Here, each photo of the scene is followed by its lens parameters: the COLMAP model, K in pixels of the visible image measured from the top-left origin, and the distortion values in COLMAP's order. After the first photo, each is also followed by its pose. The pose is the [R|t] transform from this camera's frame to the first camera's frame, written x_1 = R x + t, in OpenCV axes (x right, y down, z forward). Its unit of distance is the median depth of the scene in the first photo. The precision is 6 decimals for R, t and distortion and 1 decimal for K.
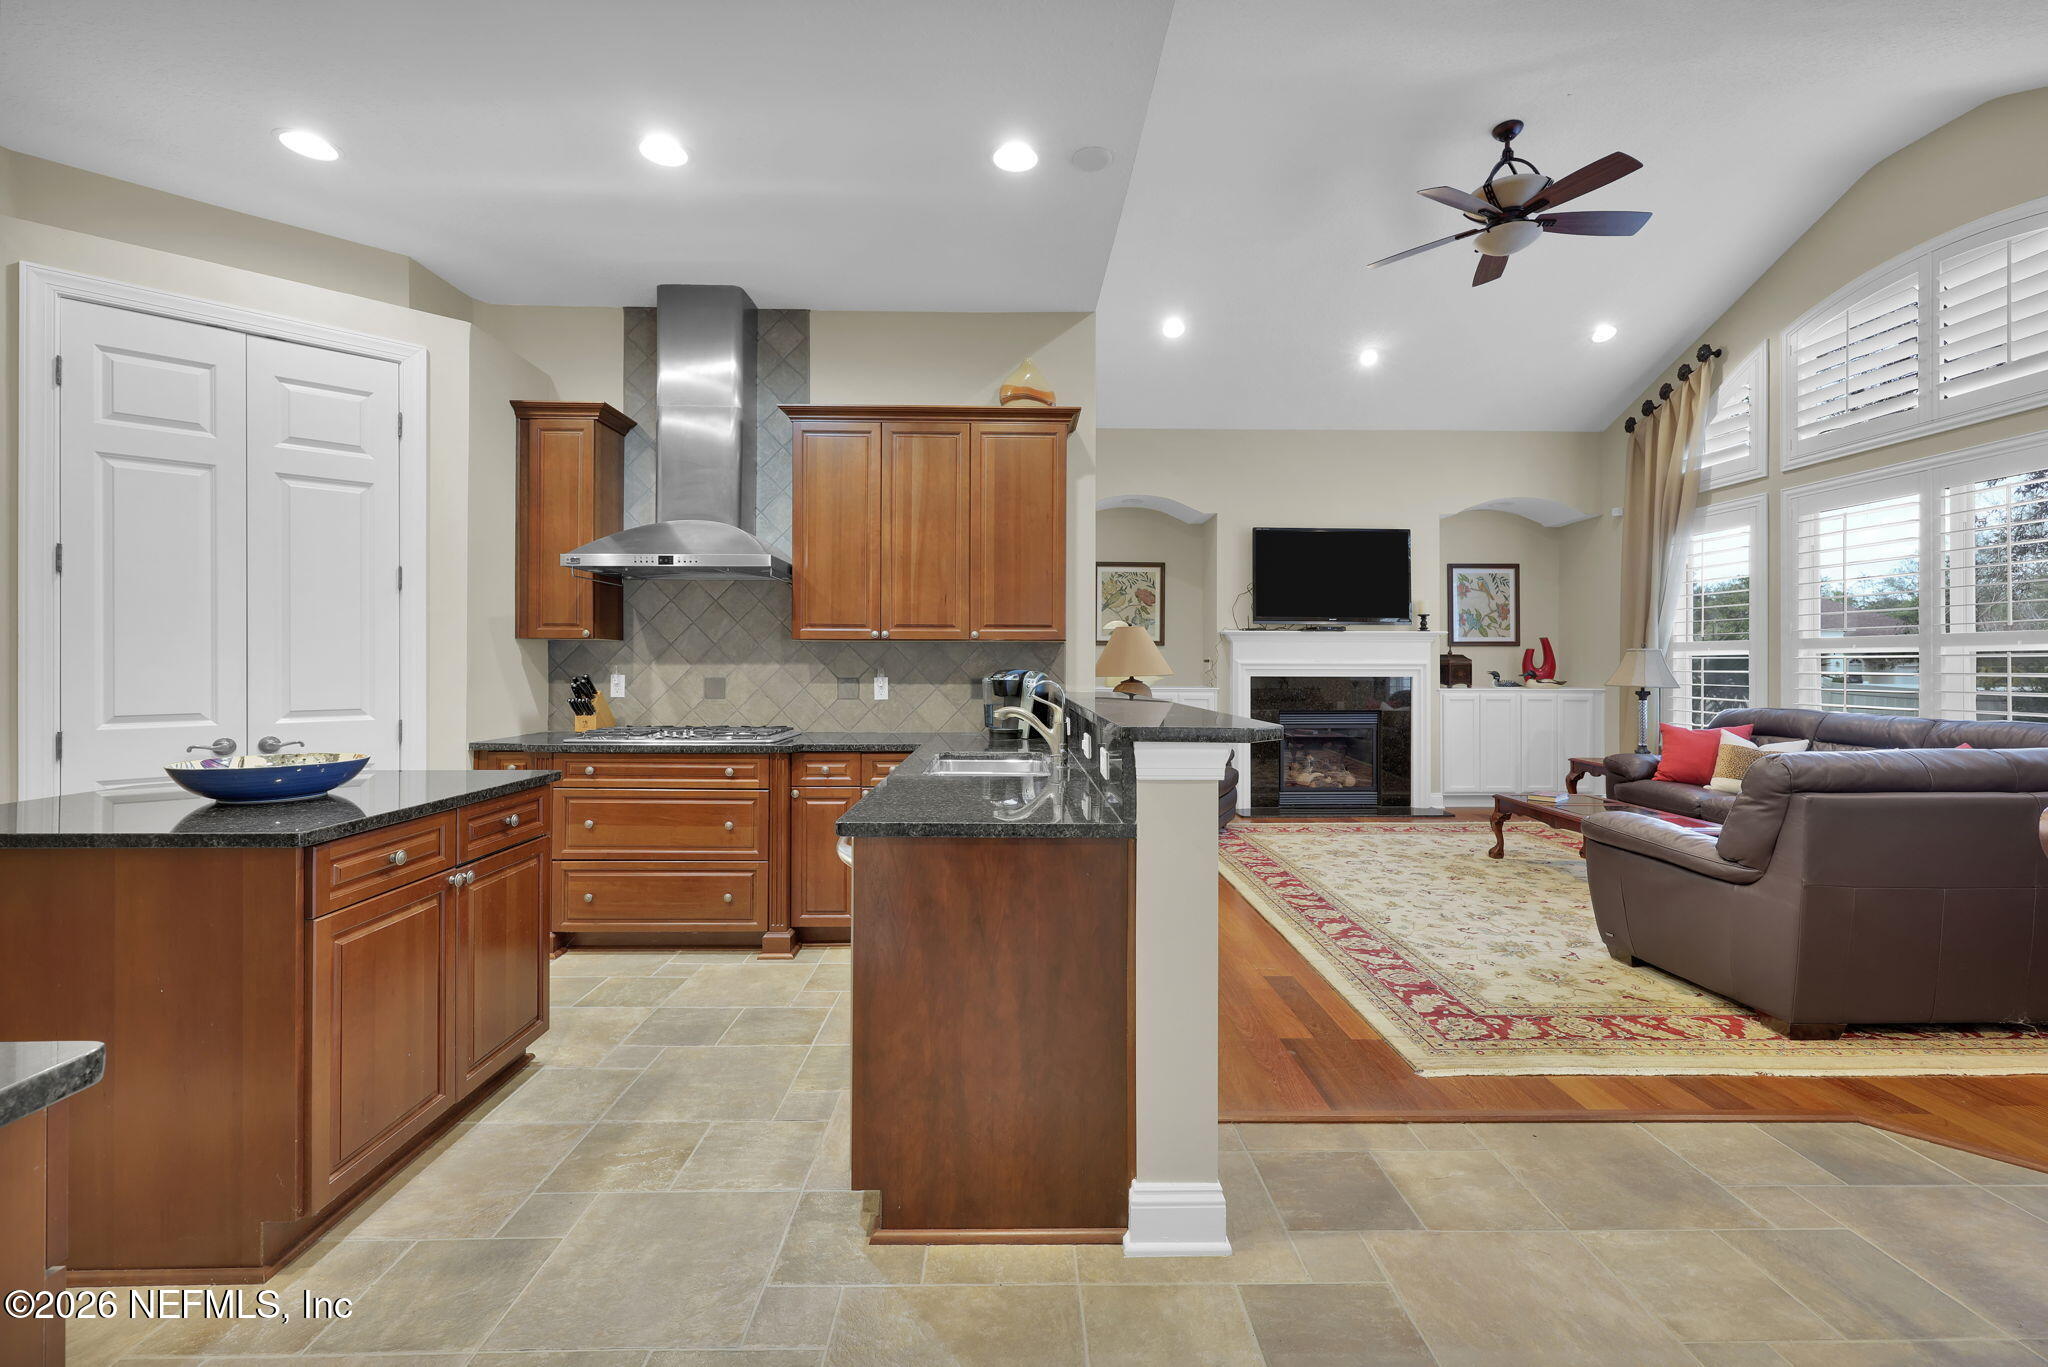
lens RADIAL K [[857.8, 0, 1021.9], [0, 857.8, 663.3], [0, 0, 1]] dist [-0.001004, -0.000190]
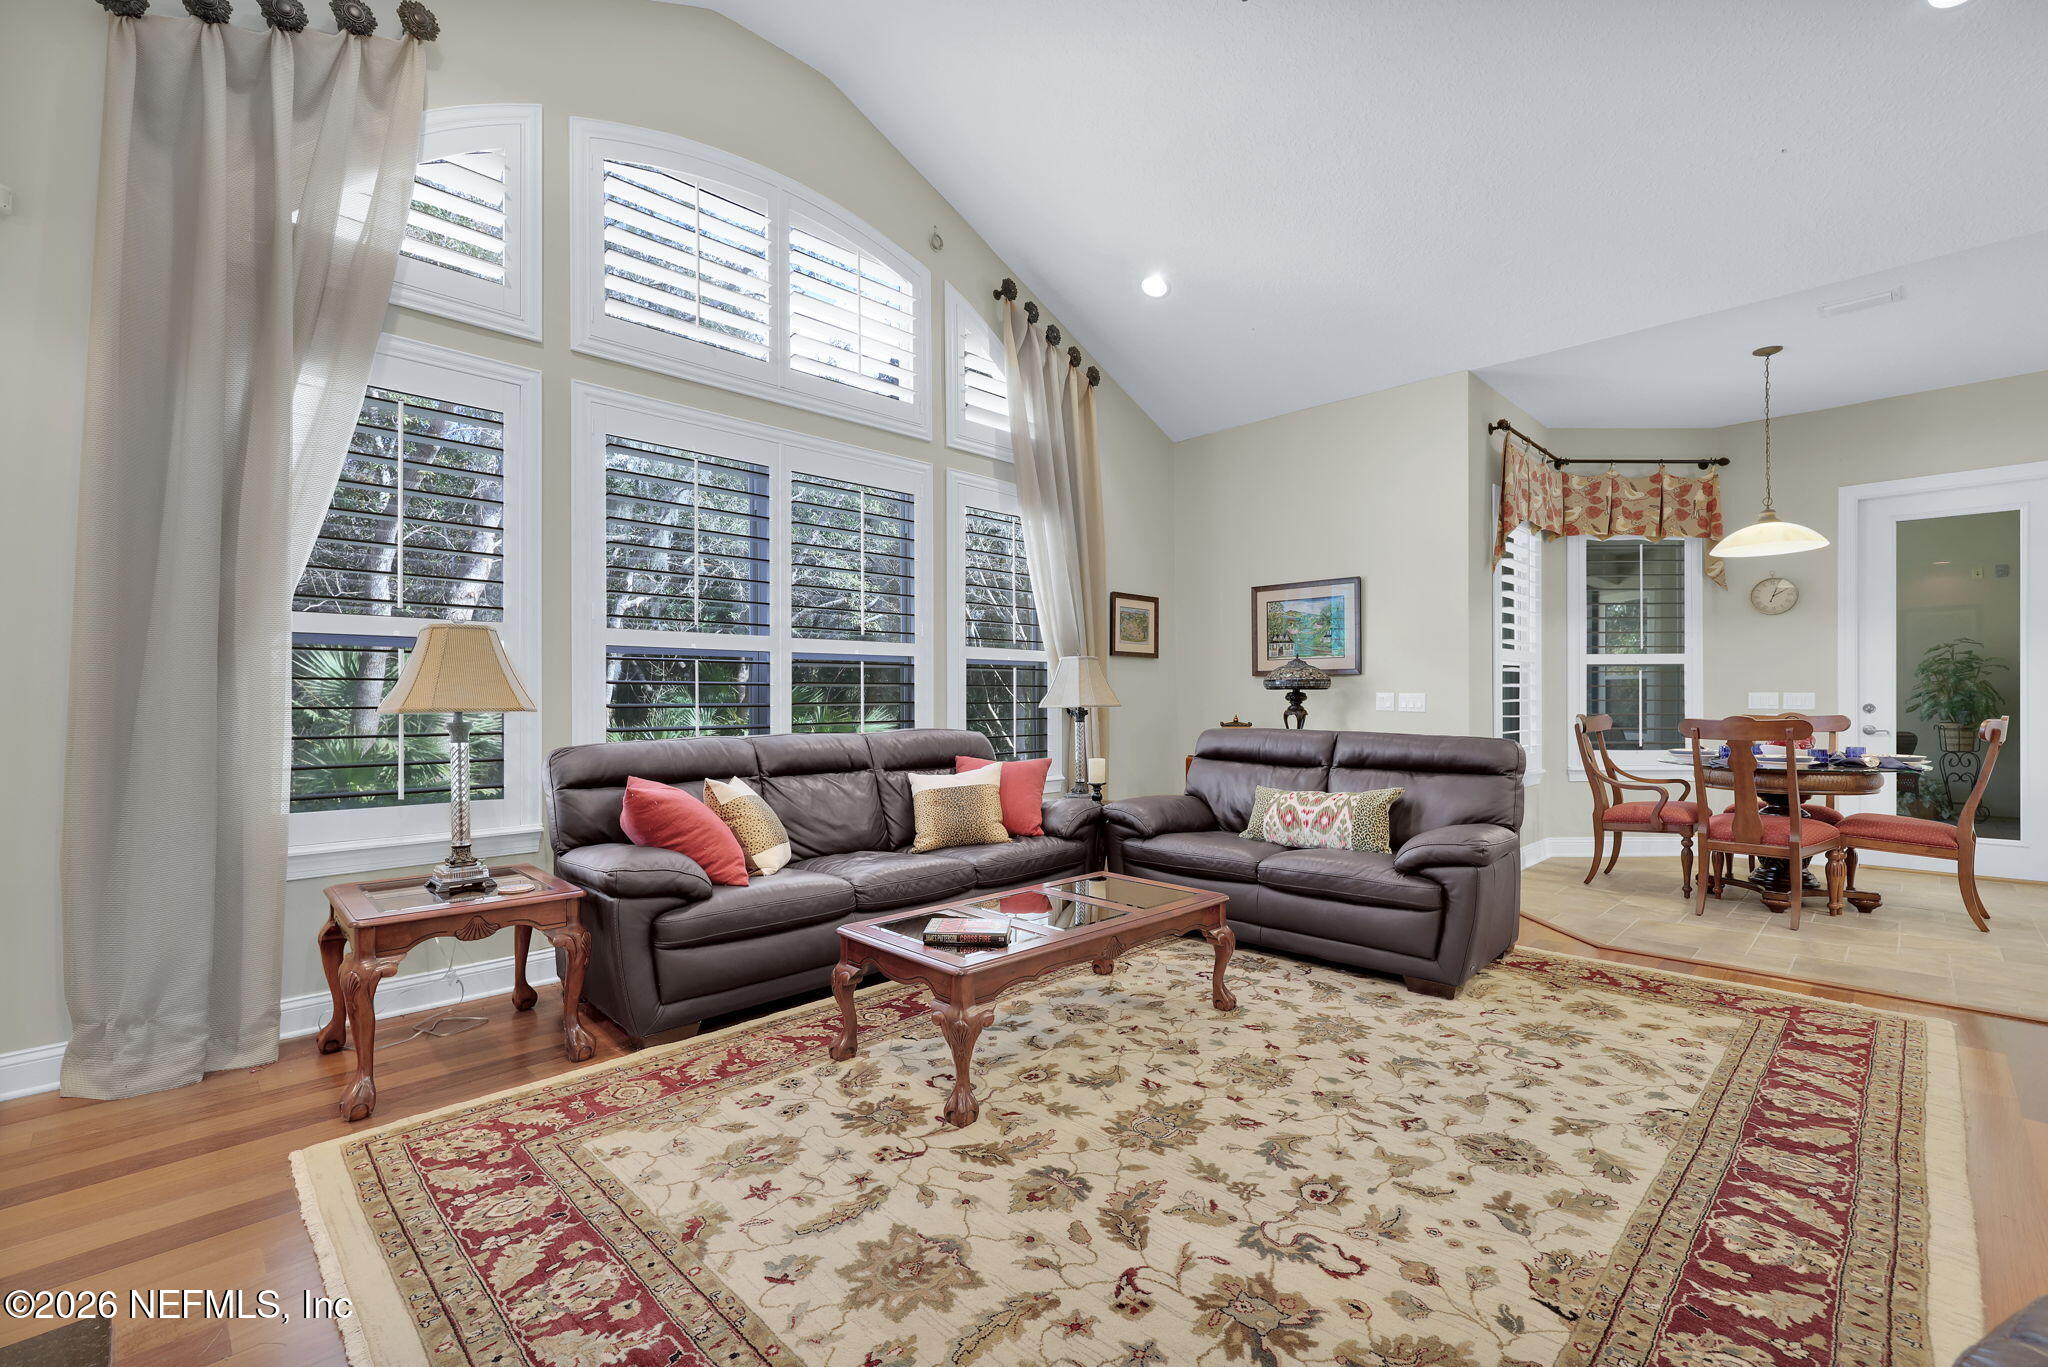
lens RADIAL K [[889.6, 0, 1025.5], [0, 889.6, 696.9], [0, 0, 1]] dist [0.001325, 0.000083]
pose [[-0.697083, 0.001277, 0.716989, 0.304238], [0.001981, 0.999998, 0.000145, 0.031118], [-0.716988, 0.001522, -0.697084, 1.723674]]
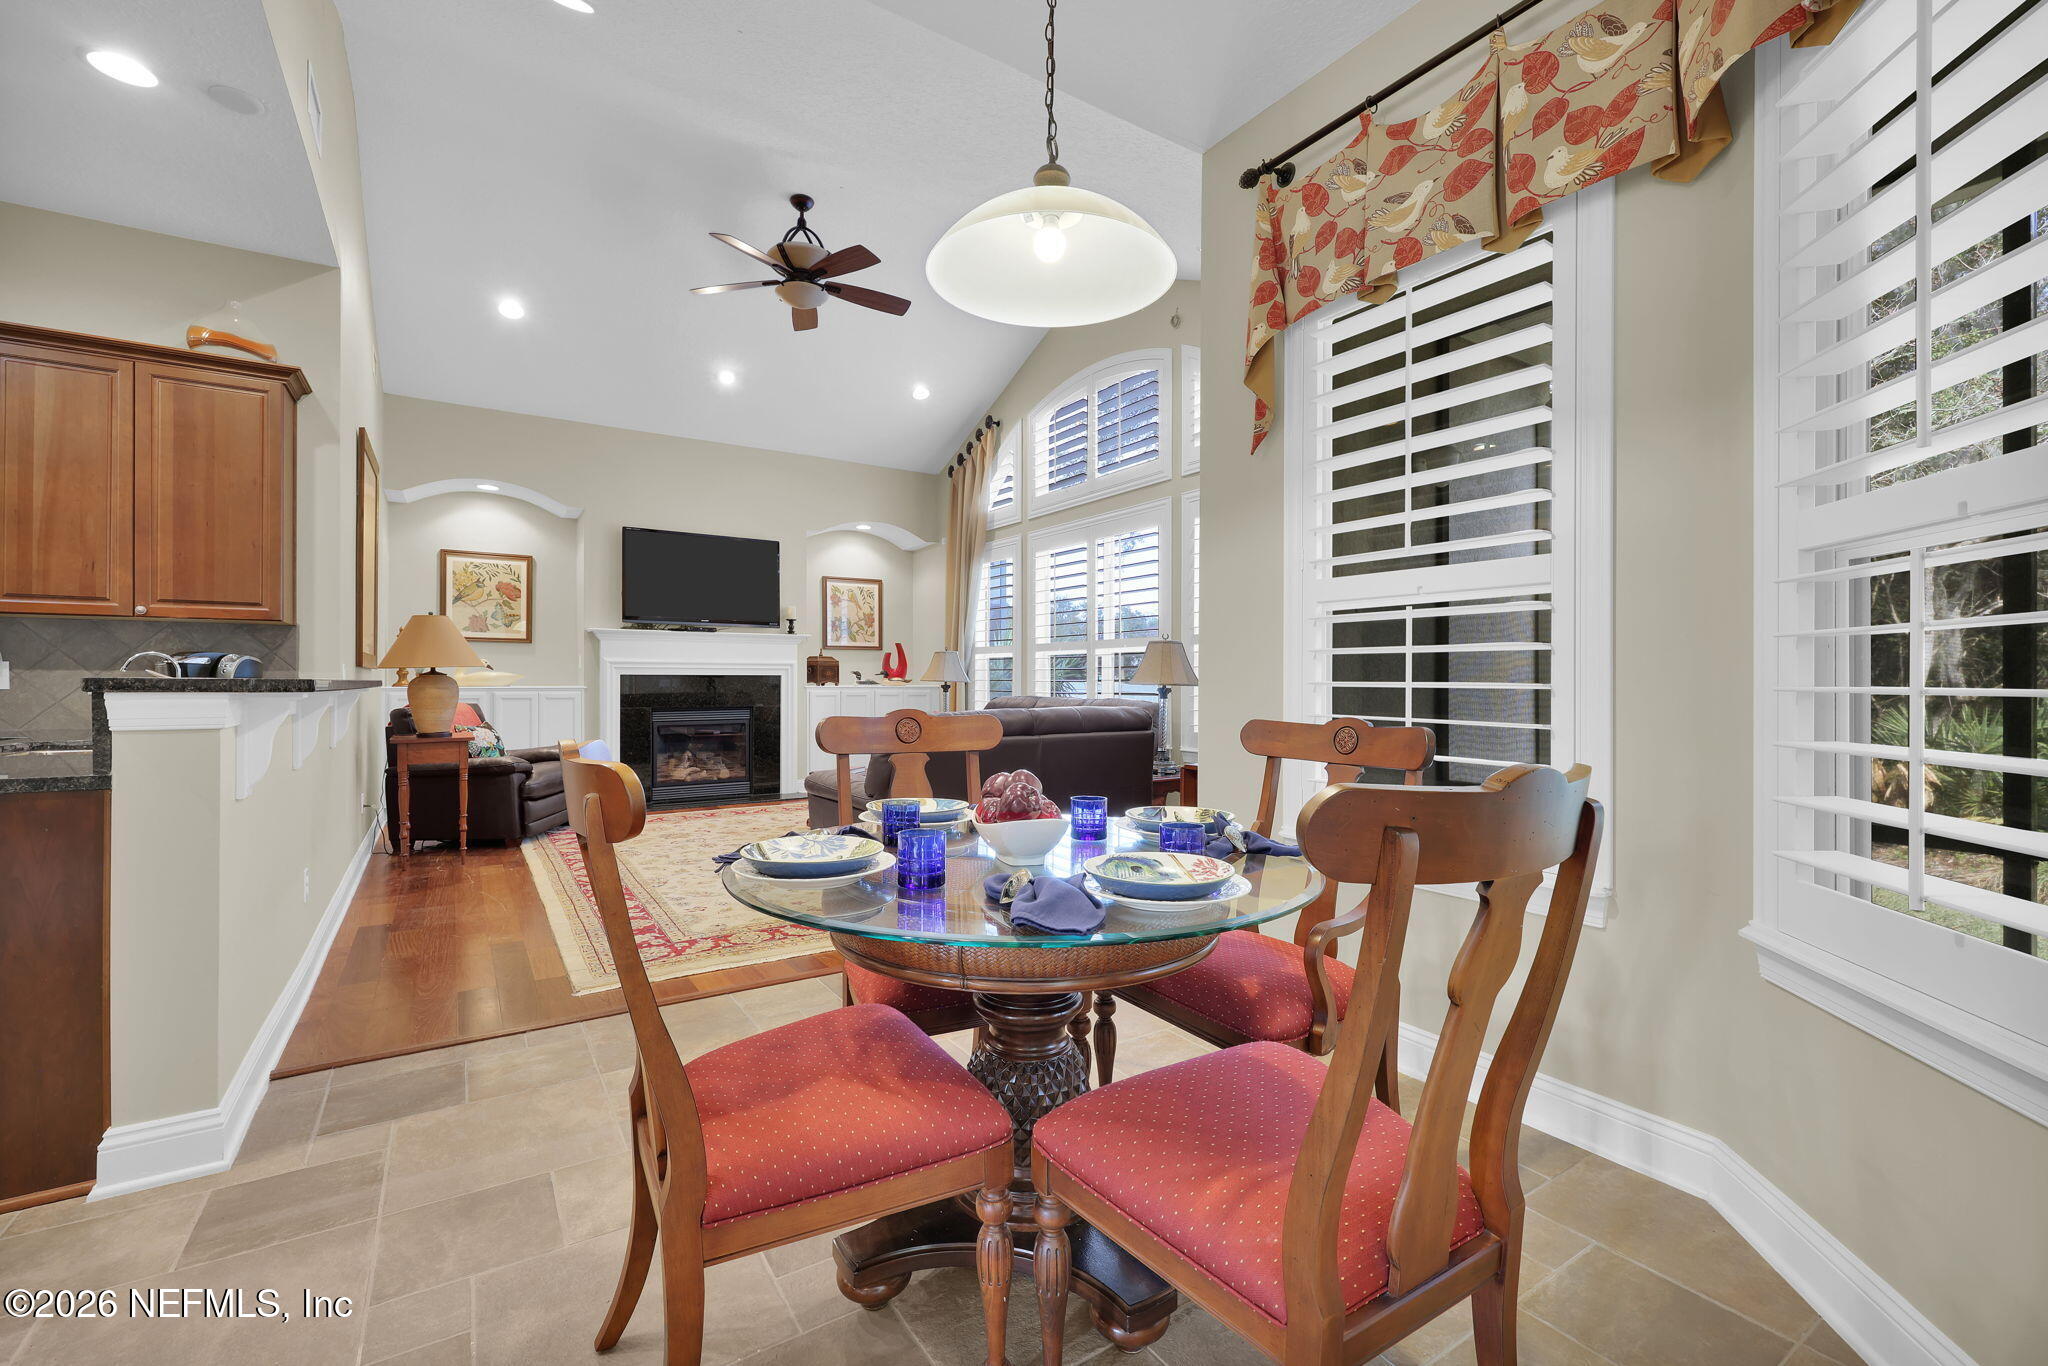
lens RADIAL K [[866.2, 0, 1021.6], [0, 866.2, 678.2], [0, 0, 1]] dist [0.000693, -0.000165]
pose [[0.845945, -0.000985, 0.533269, 0.225348], [0.000617, 0.999999, 0.000868, 0.033962], [-0.533270, -0.000405, 0.845945, -0.196255]]
